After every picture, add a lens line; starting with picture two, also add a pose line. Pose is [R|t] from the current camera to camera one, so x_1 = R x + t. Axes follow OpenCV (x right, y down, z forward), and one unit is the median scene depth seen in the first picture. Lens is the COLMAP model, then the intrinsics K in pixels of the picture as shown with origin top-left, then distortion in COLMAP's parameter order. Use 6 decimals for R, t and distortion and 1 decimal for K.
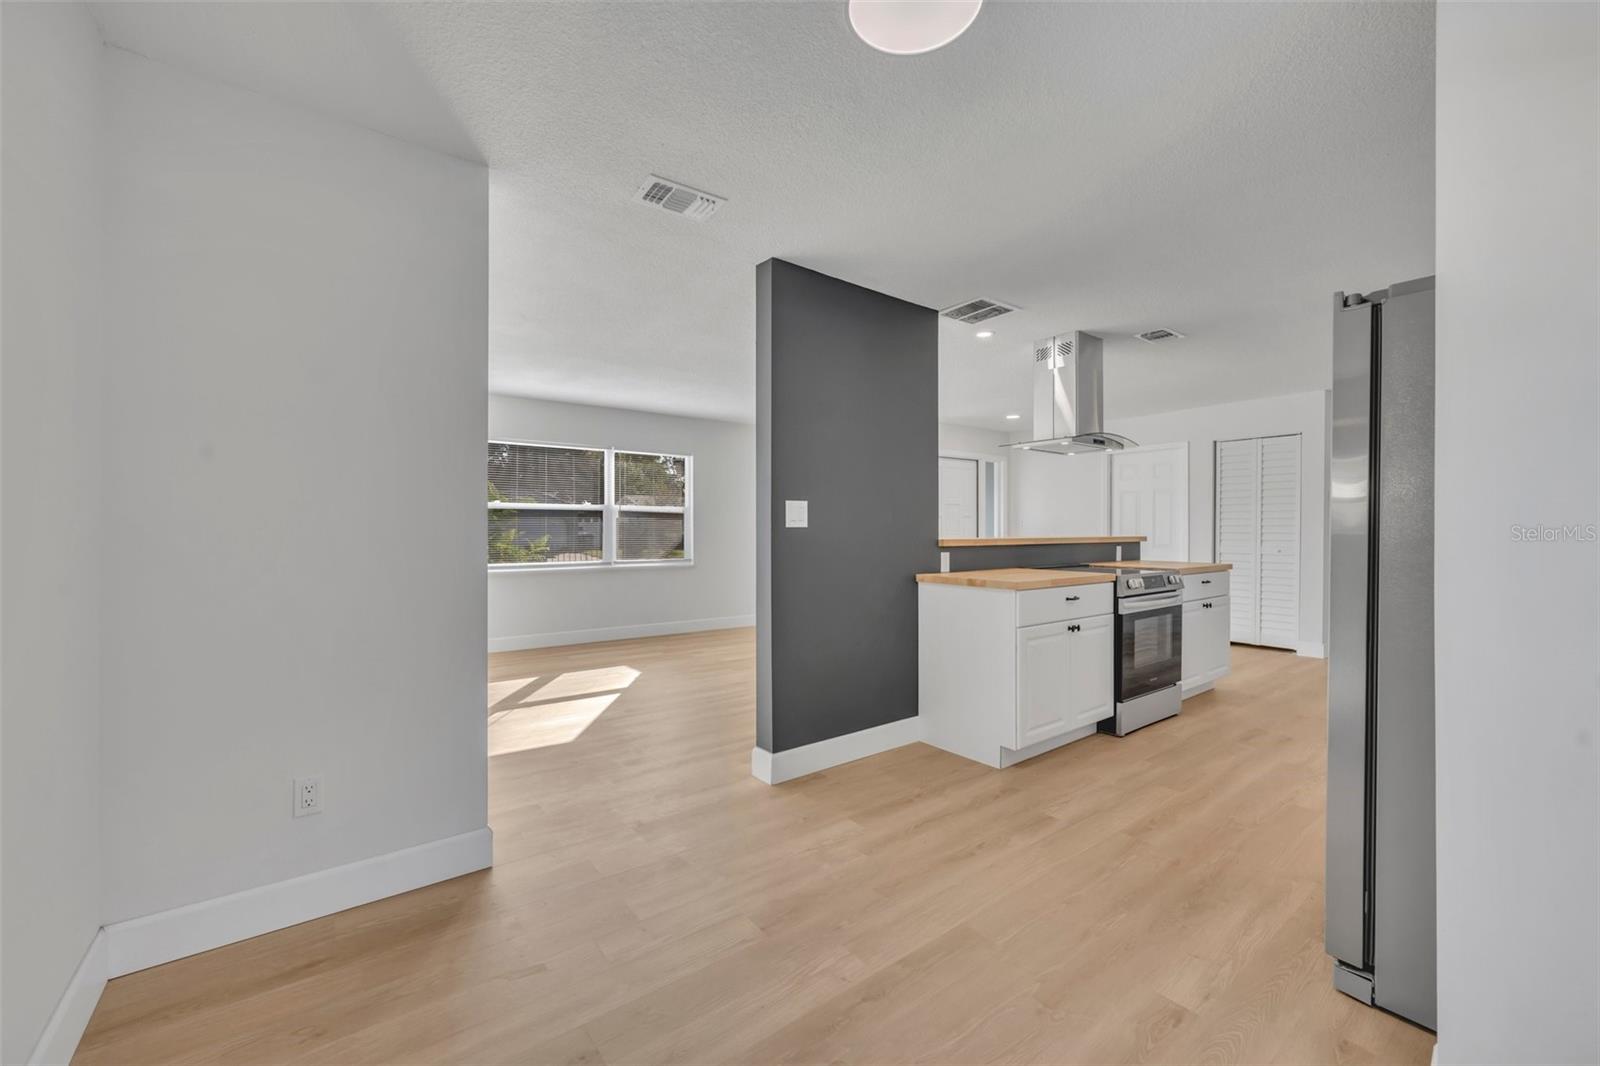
lens RADIAL K [[638.7, 0, 797.4], [0, 638.7, 529.6], [0, 0, 1]] dist [-0.004230, 0.000965]
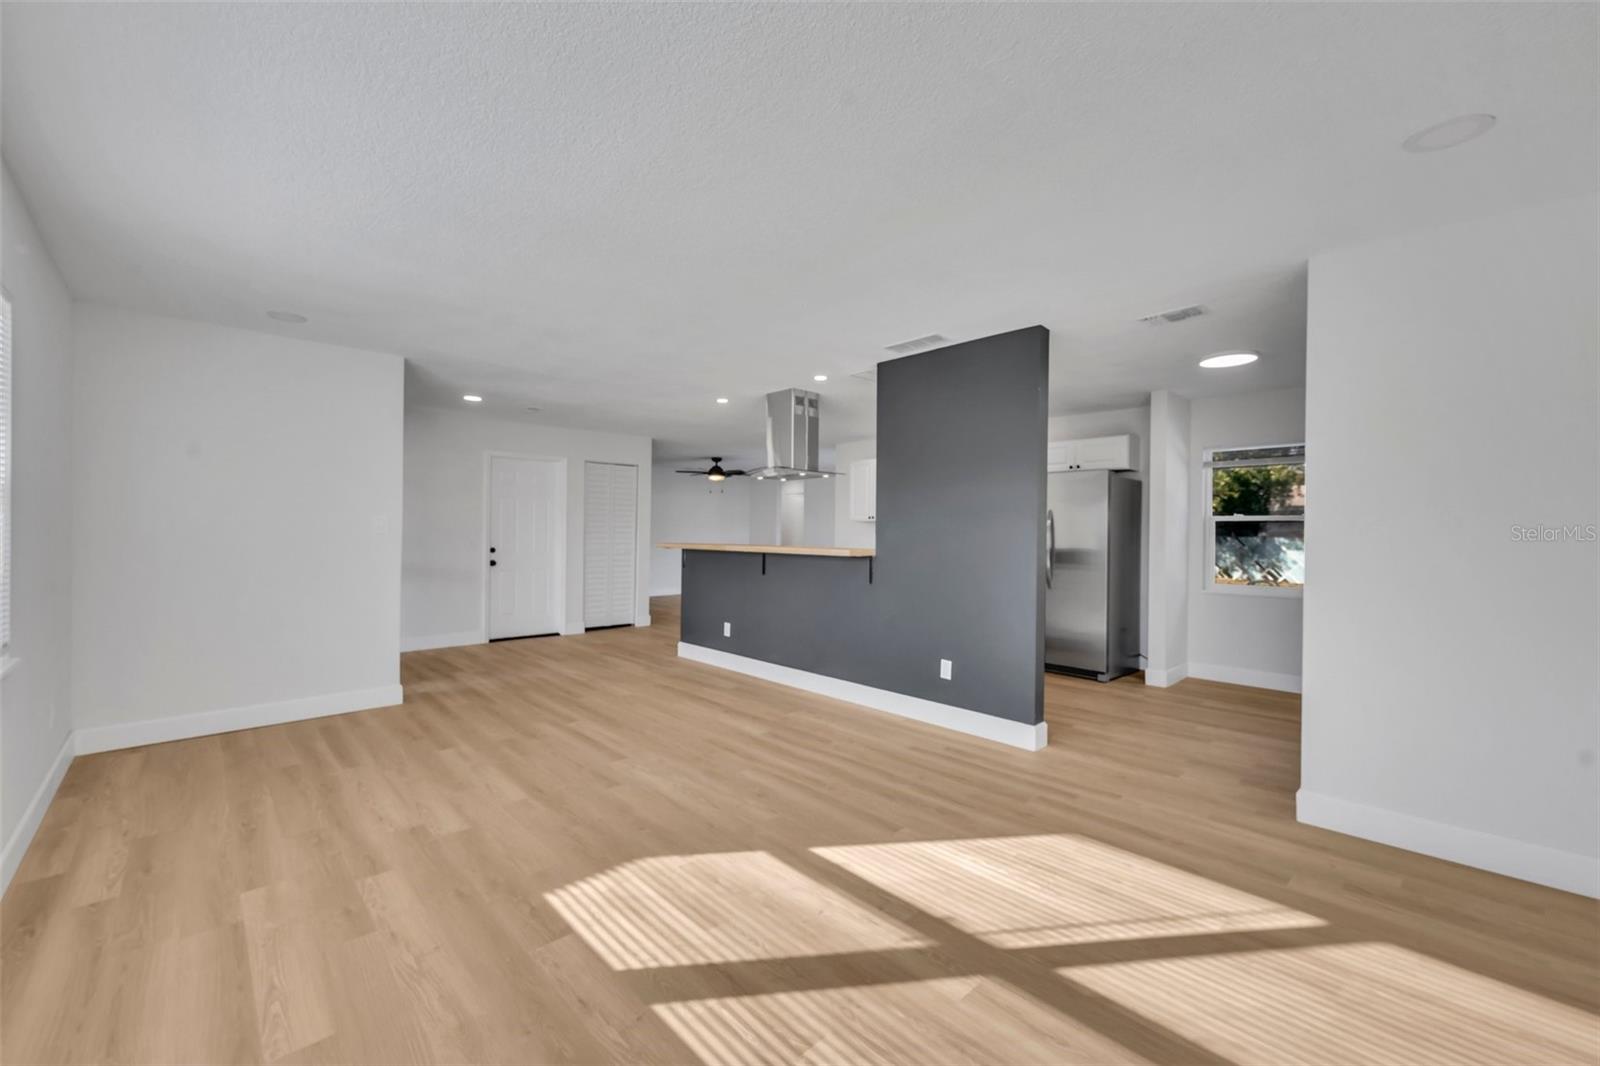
lens RADIAL K [[638.7, 0, 780.1], [0, 638.7, 529.8], [0, 0, 1]] dist [-0.004230, 0.000965]
pose [[-0.092133, 0.001863, 0.995745, -0.885559], [-0.004844, 0.999986, -0.002319, -0.015762], [-0.995735, -0.005037, -0.092123, 1.181378]]
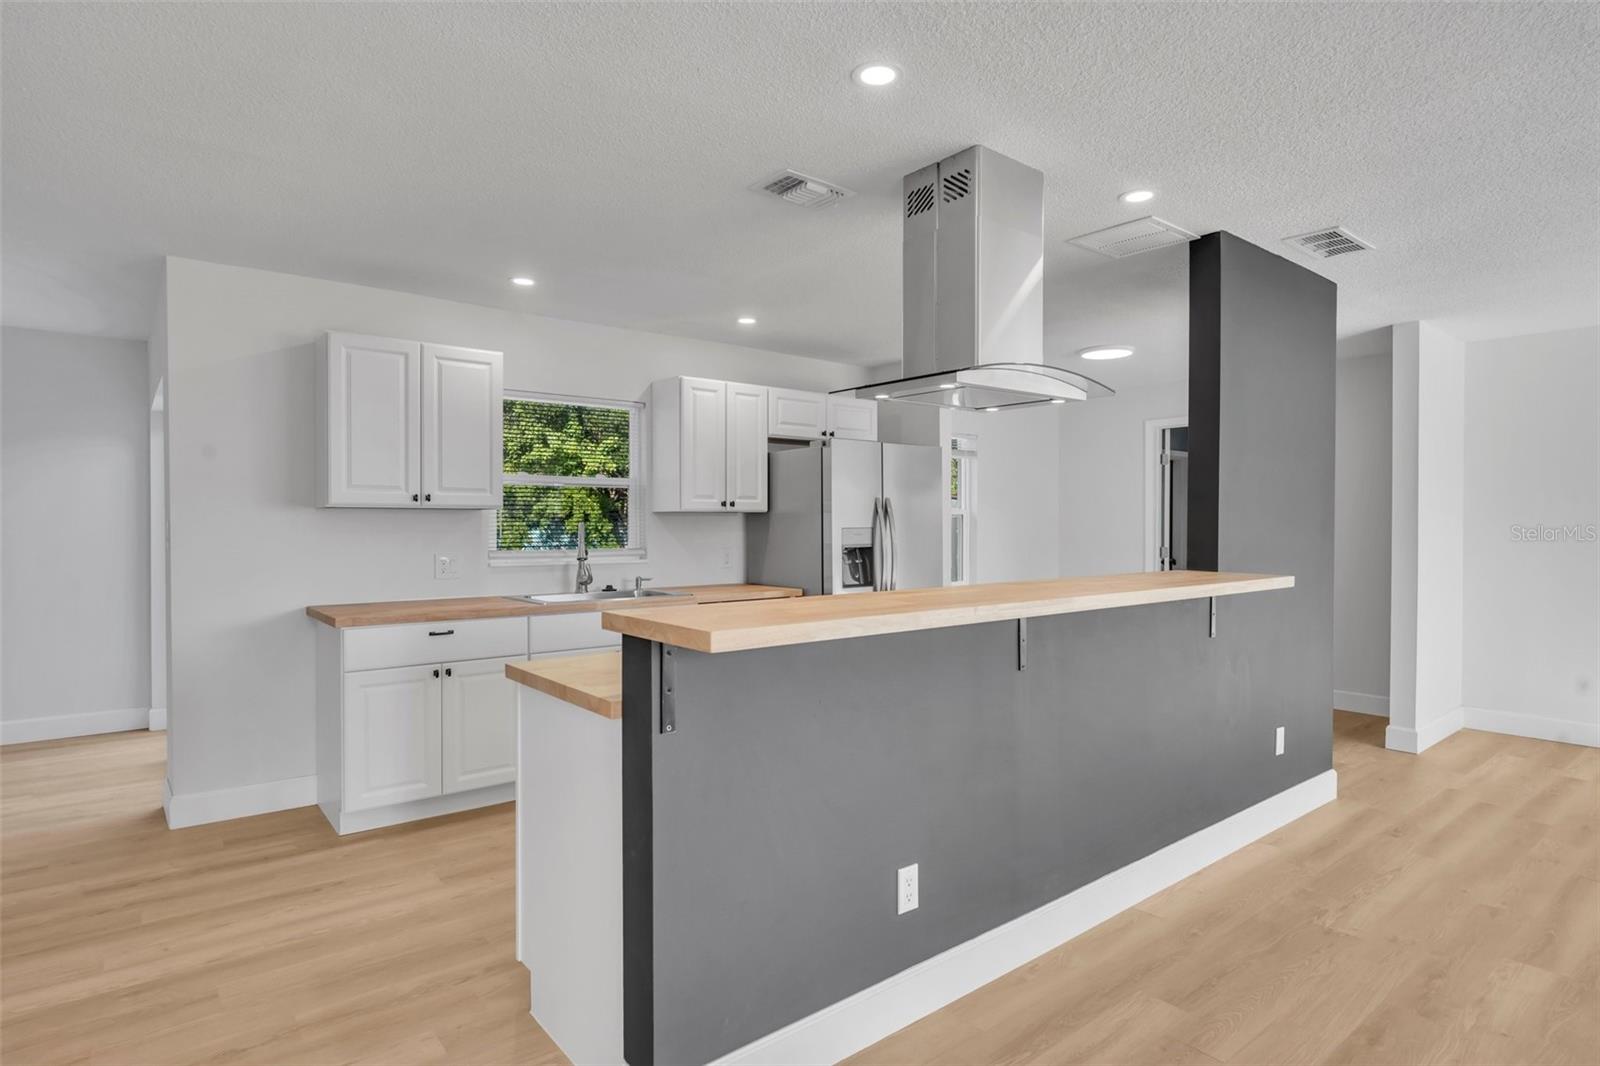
lens RADIAL K [[851.2, 0, 799.5], [0, 851.2, 537.7], [0, 0, 1]] dist [-0.000841, -0.001598]
pose [[-0.999518, 0.000325, -0.031036, 0.594019], [-0.000379, 0.999742, 0.022697, -0.036007], [0.031036, 0.022698, -0.999261, 1.696574]]
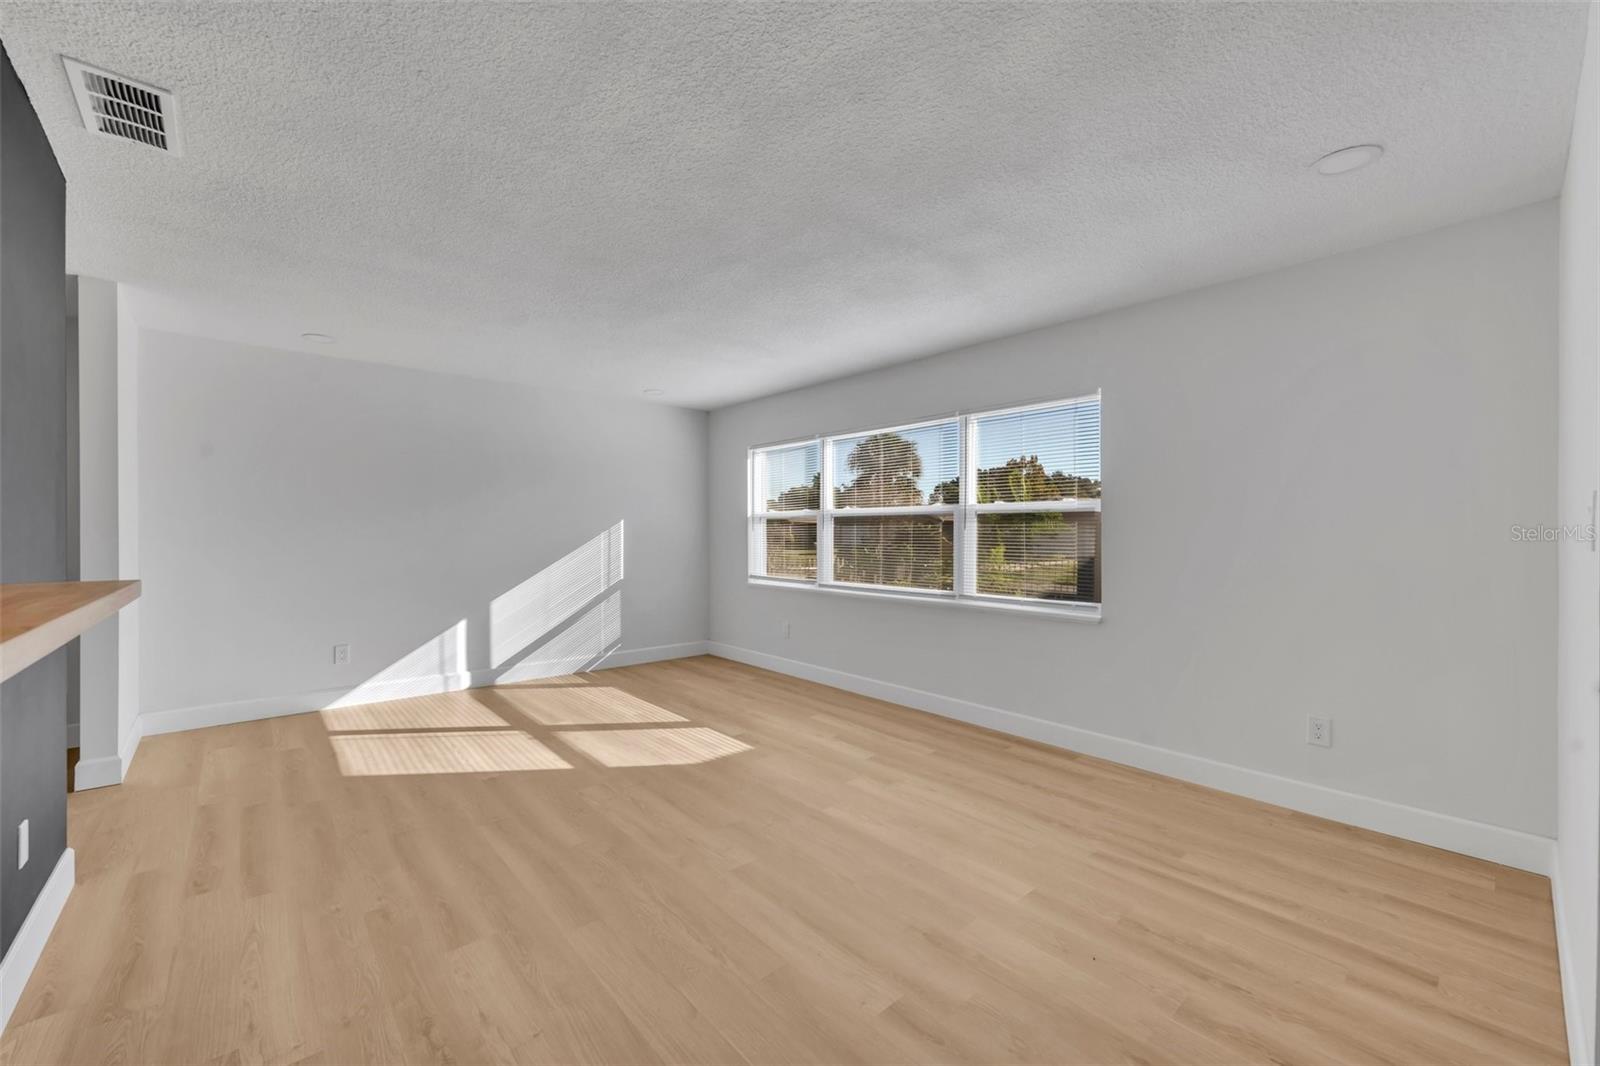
lens RADIAL K [[638.7, 0, 803.9], [0, 638.7, 536.6], [0, 0, 1]] dist [-0.004230, 0.000965]
pose [[0.074203, 0.005733, -0.997227, 0.528418], [-0.005016, 0.999973, 0.005375, -0.015256], [0.997231, 0.004603, 0.074230, 1.322752]]
